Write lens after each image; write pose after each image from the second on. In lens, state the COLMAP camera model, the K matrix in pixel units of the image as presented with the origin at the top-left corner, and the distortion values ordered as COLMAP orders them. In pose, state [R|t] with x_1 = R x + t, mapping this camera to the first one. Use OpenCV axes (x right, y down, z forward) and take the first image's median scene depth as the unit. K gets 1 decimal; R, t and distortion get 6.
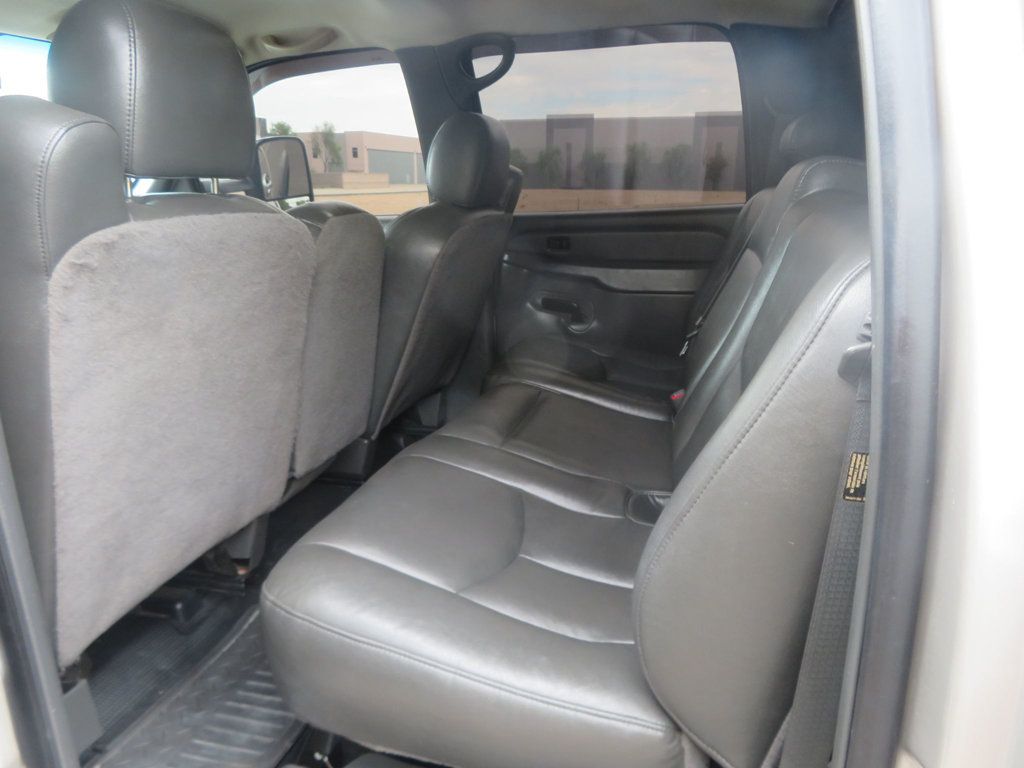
lens RADIAL K [[739.3, 0, 512.0], [0, 739.3, 384.0], [0, 0, 1]] dist [-0.007840, 0.006307]
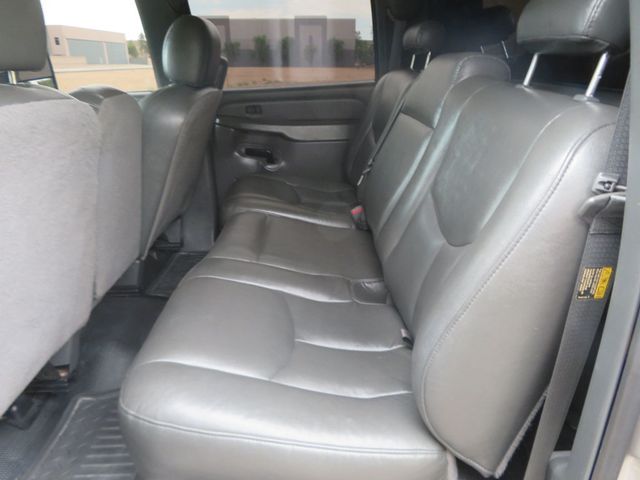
lens RADIAL K [[462.0, 0, 320.0], [0, 462.0, 240.0], [0, 0, 1]] dist [-0.007840, 0.006307]
pose [[0.960801, -0.102625, 0.257546, -0.131704], [0.075920, 0.990849, 0.111601, -0.049377], [-0.266642, -0.087673, 0.959800, 0.120944]]
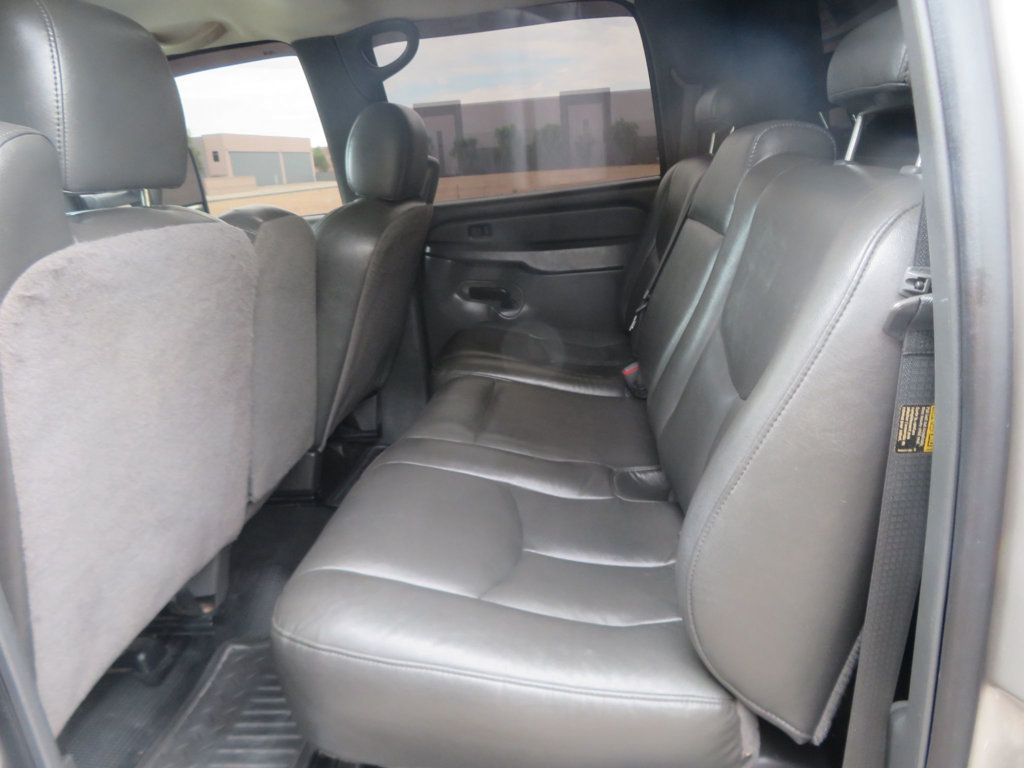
lens RADIAL K [[739.3, 0, 512.0], [0, 739.3, 384.0], [0, 0, 1]] dist [-0.007840, 0.006307]
pose [[0.984192, -0.112504, 0.136779, -0.096934], [0.110338, 0.993620, 0.023346, -0.009713], [-0.138533, -0.007885, 0.990326, 0.029164]]
